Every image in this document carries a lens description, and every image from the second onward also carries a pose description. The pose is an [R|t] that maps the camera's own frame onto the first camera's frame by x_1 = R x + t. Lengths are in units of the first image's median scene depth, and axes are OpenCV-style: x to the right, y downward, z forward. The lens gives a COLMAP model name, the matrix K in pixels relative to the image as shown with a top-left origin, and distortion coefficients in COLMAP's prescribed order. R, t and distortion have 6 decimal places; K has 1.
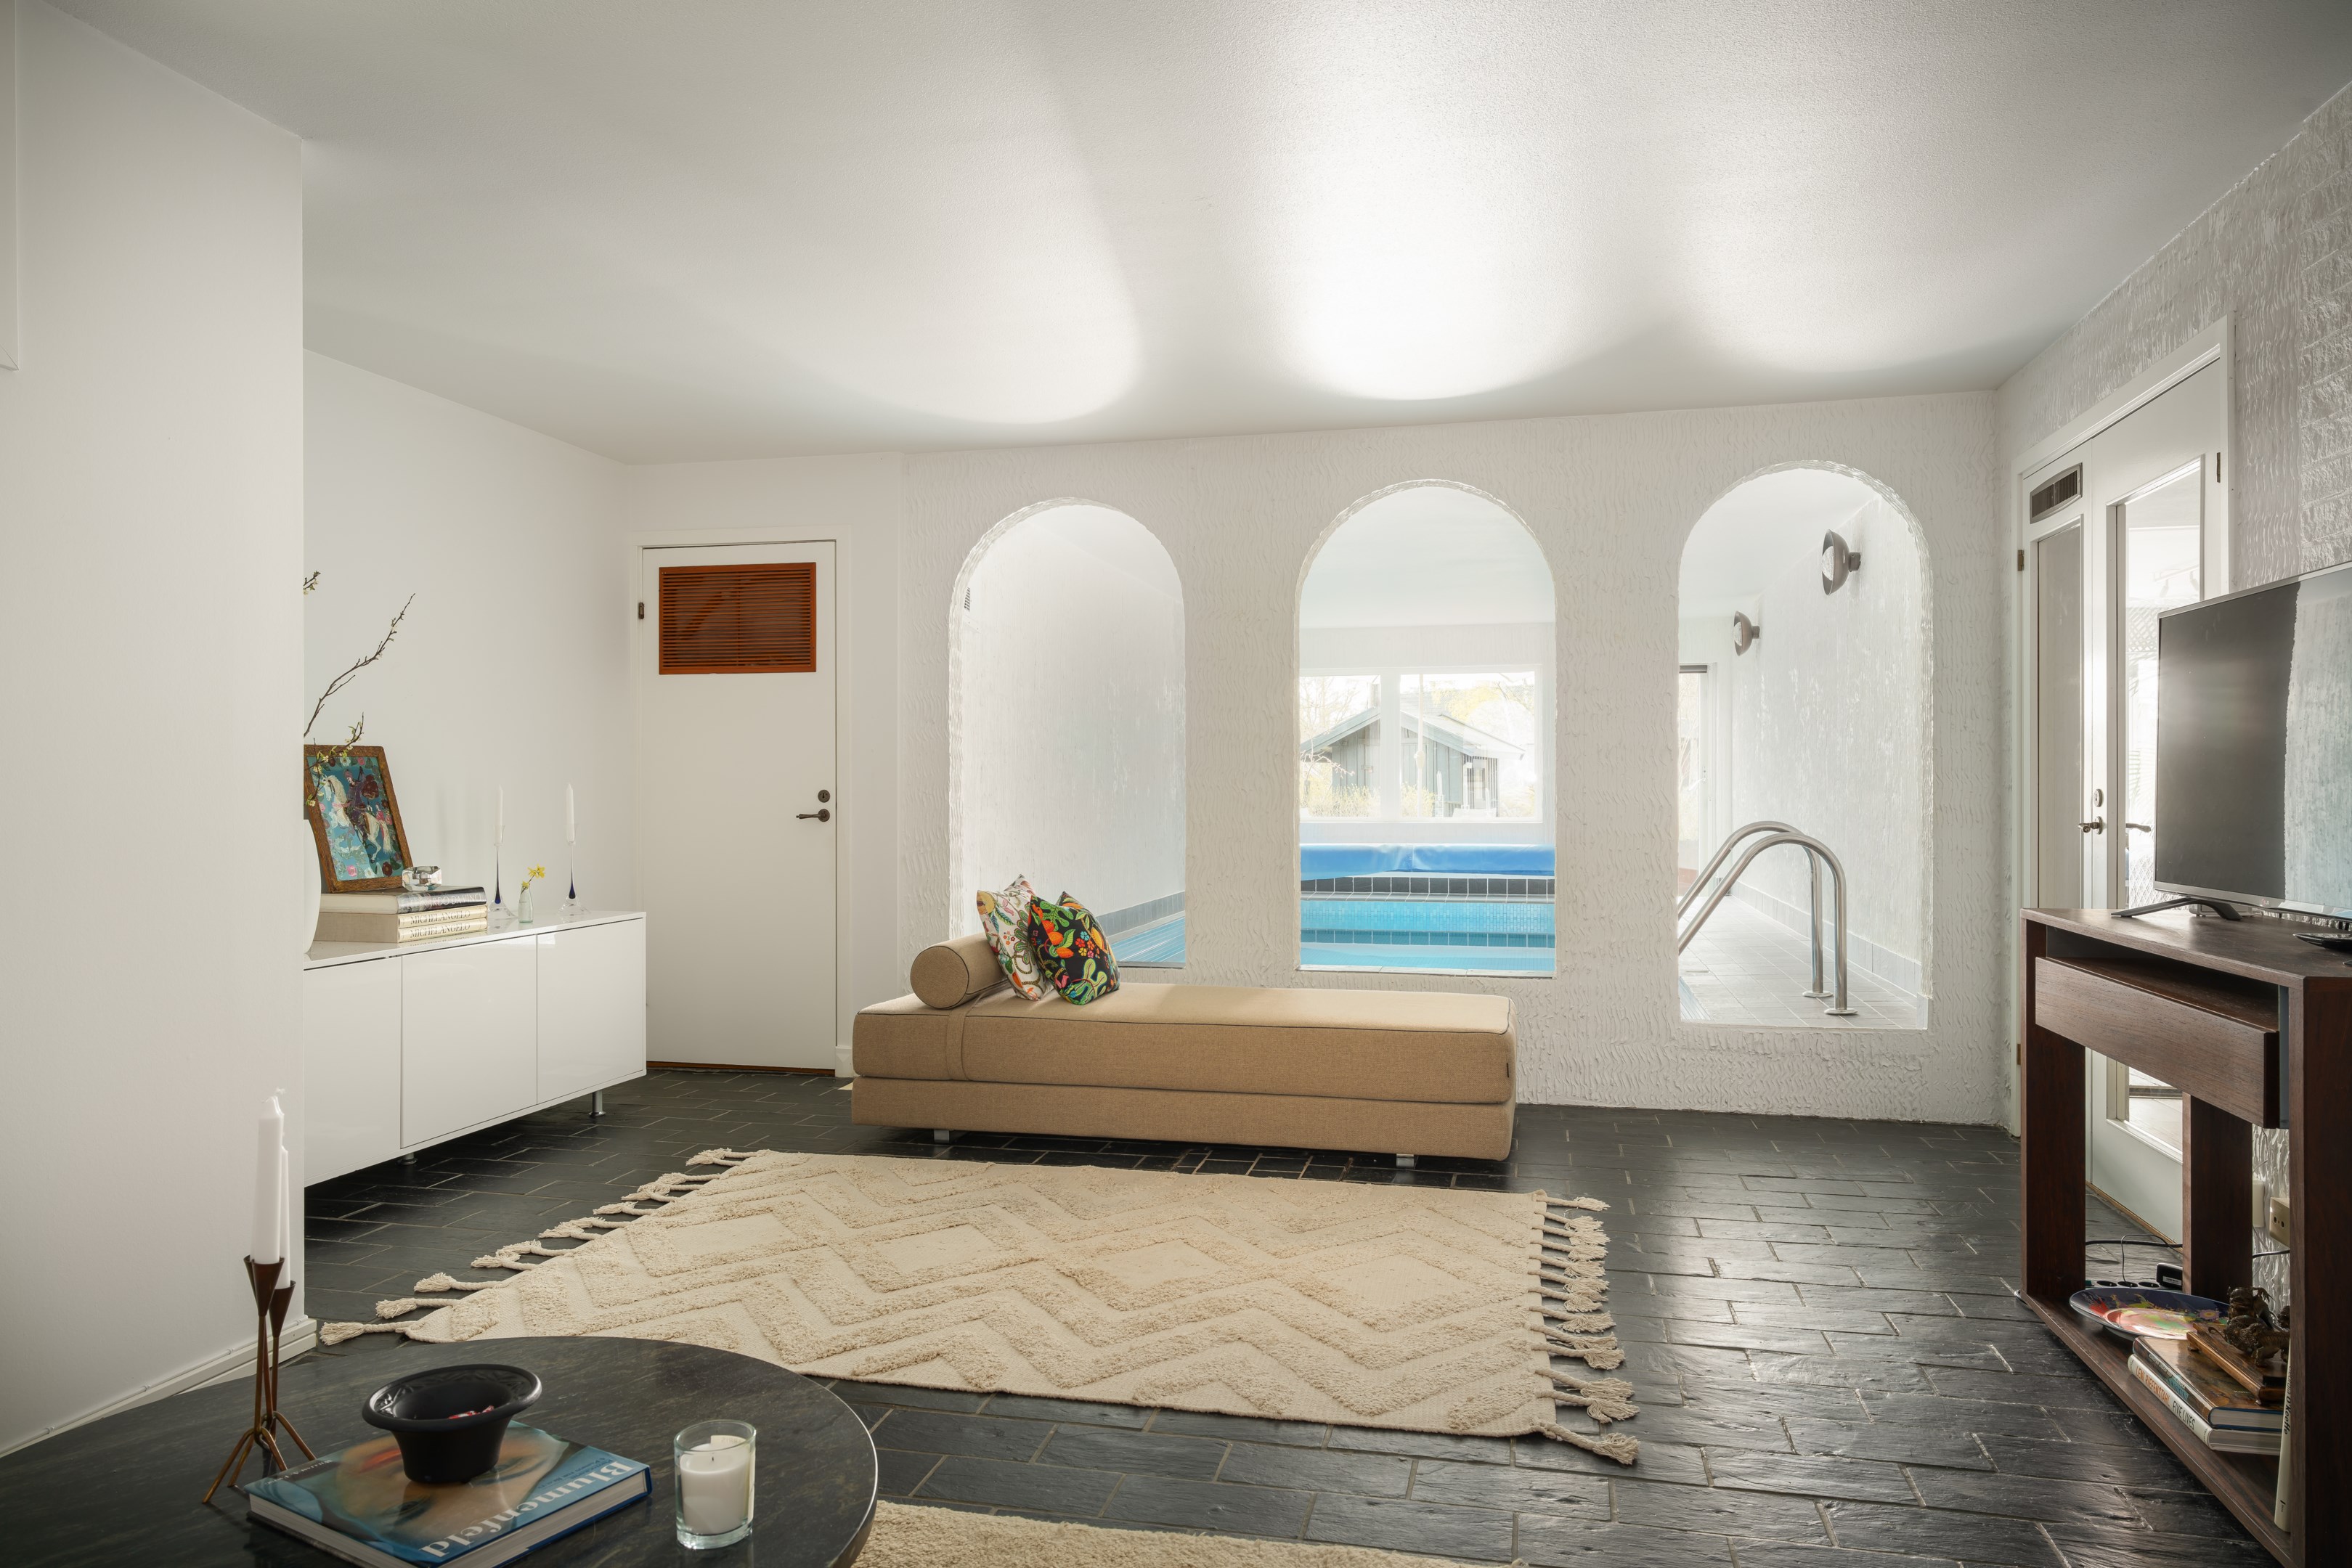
lens RADIAL K [[1528.0, 0, 1196.3], [0, 1528.0, 777.8], [0, 0, 1]] dist [0.000192, -0.003886]
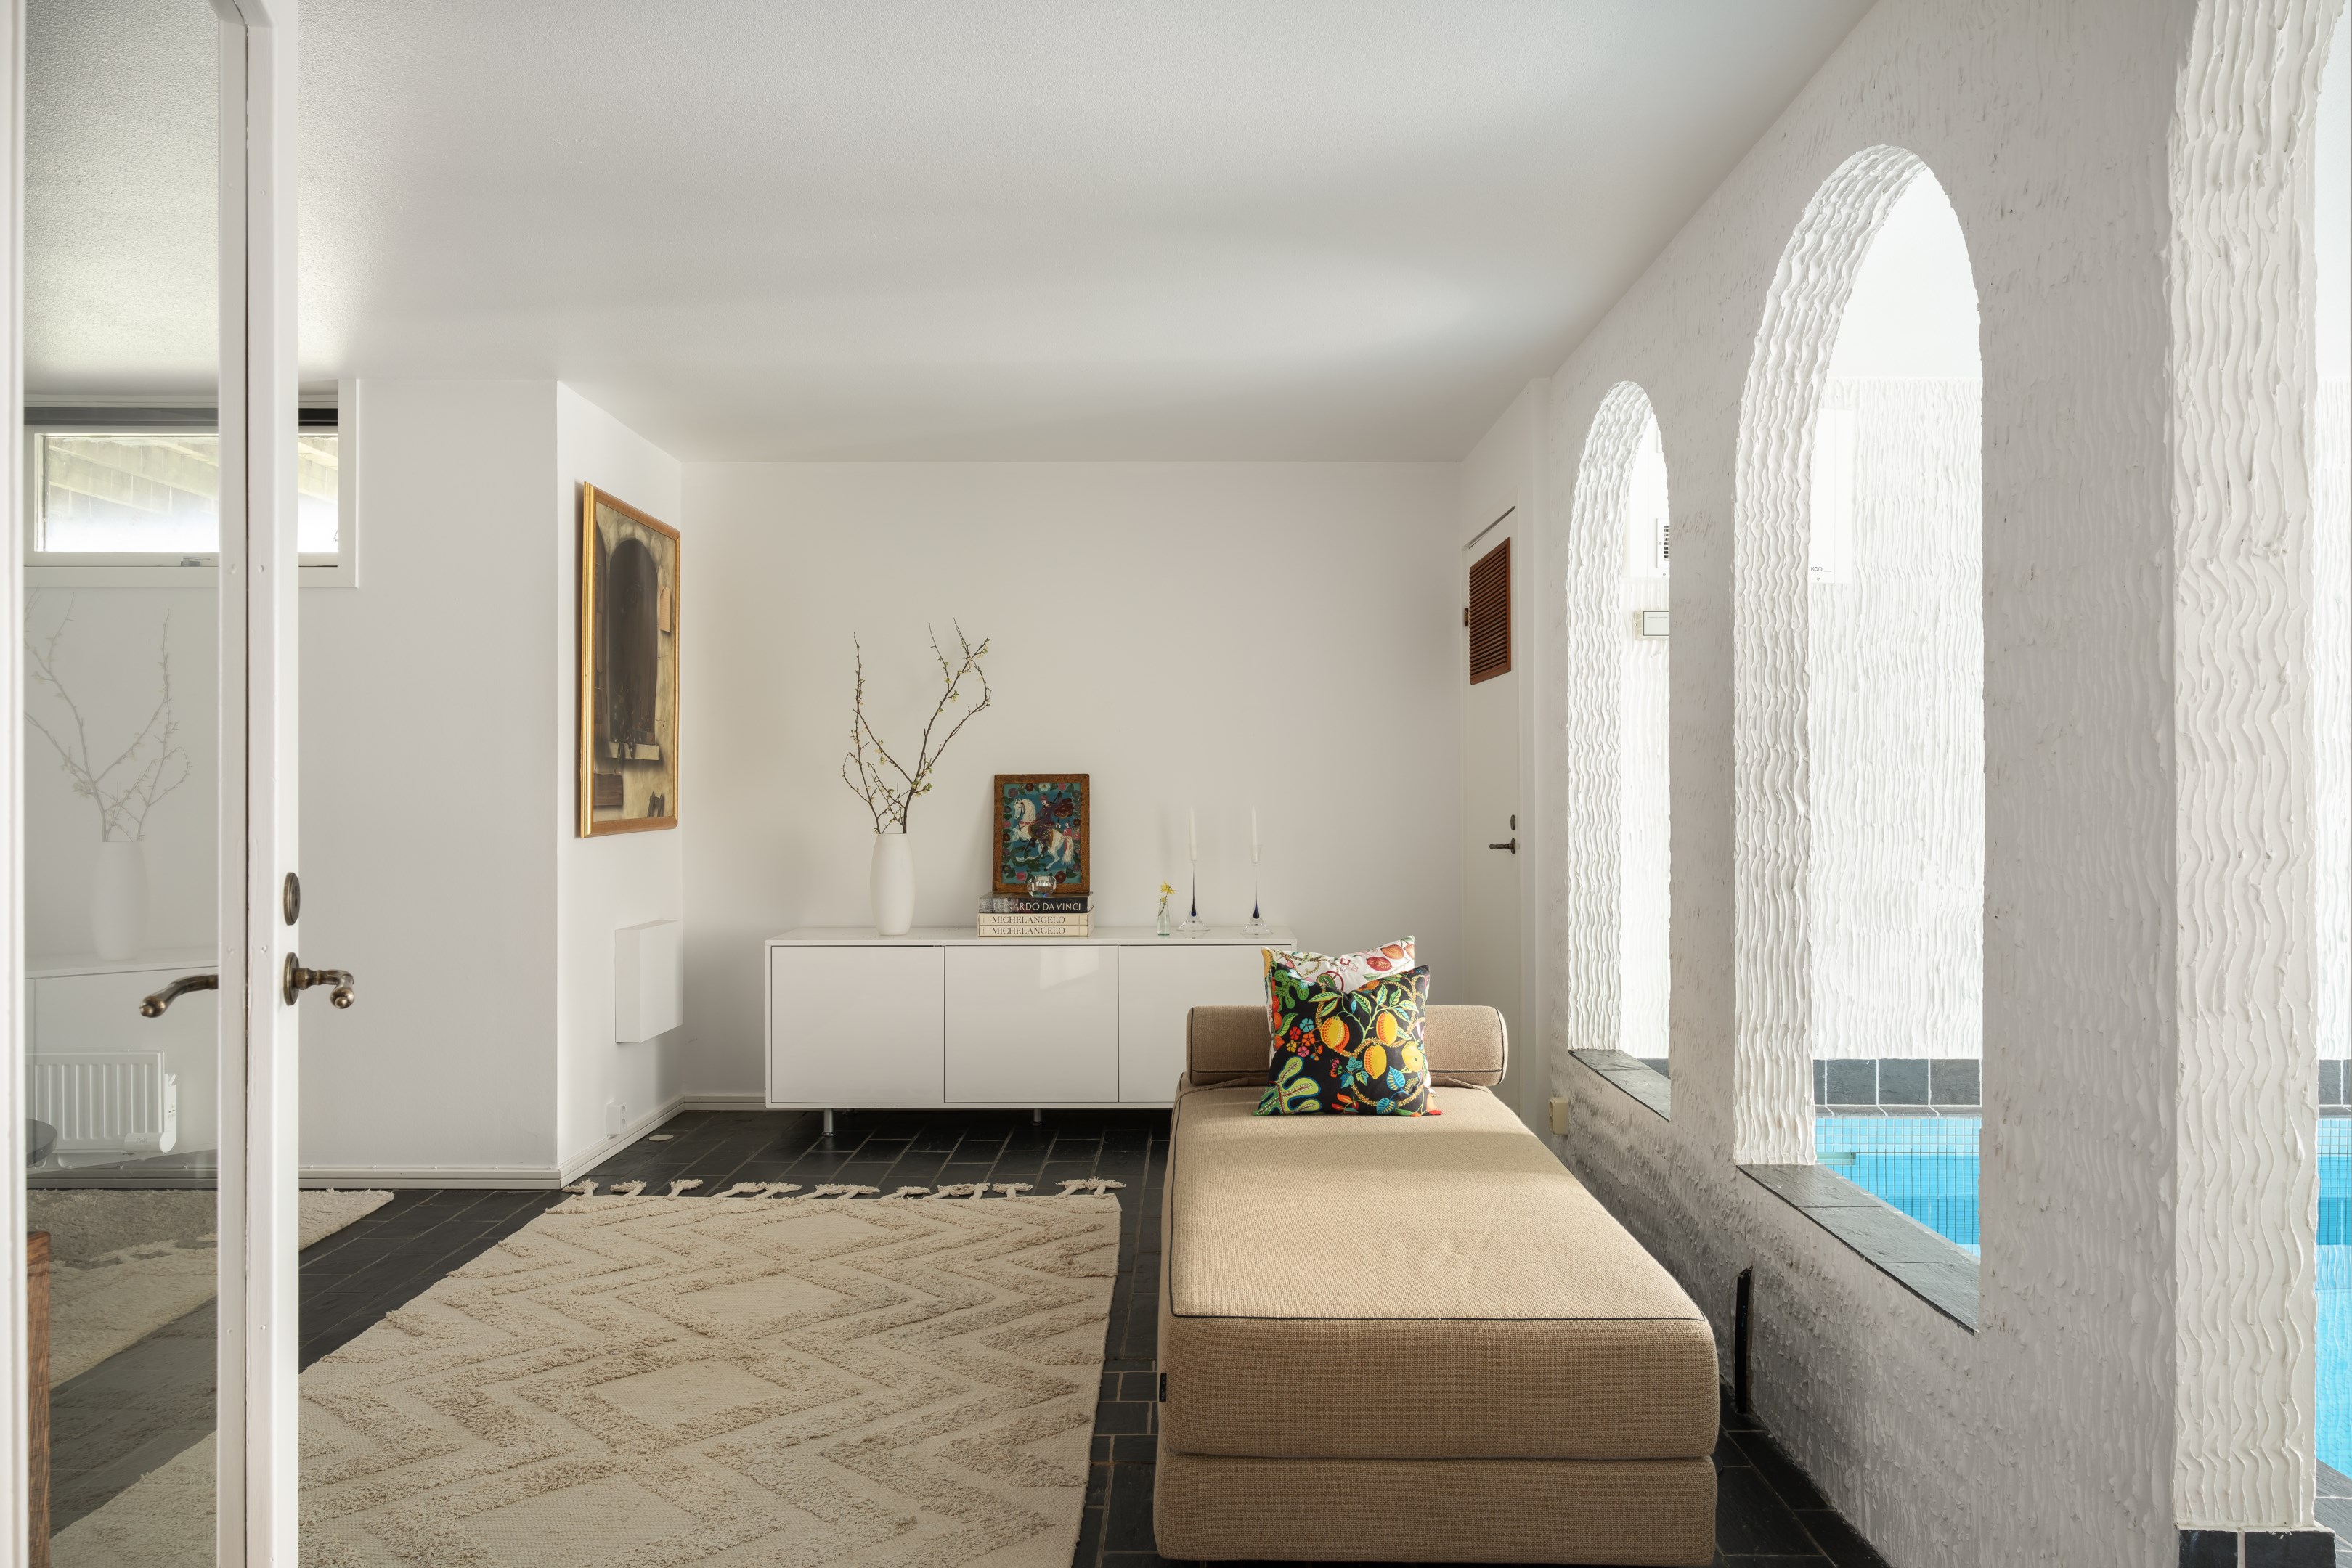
lens RADIAL K [[1528.0, 0, 1184.8], [0, 1528.0, 792.0], [0, 0, 1]] dist [0.000192, -0.003886]
pose [[0.189208, 0.001367, -0.981936, 0.661684], [0.006672, 0.999974, 0.002678, -0.009376], [0.981914, -0.007058, 0.189194, 0.868654]]
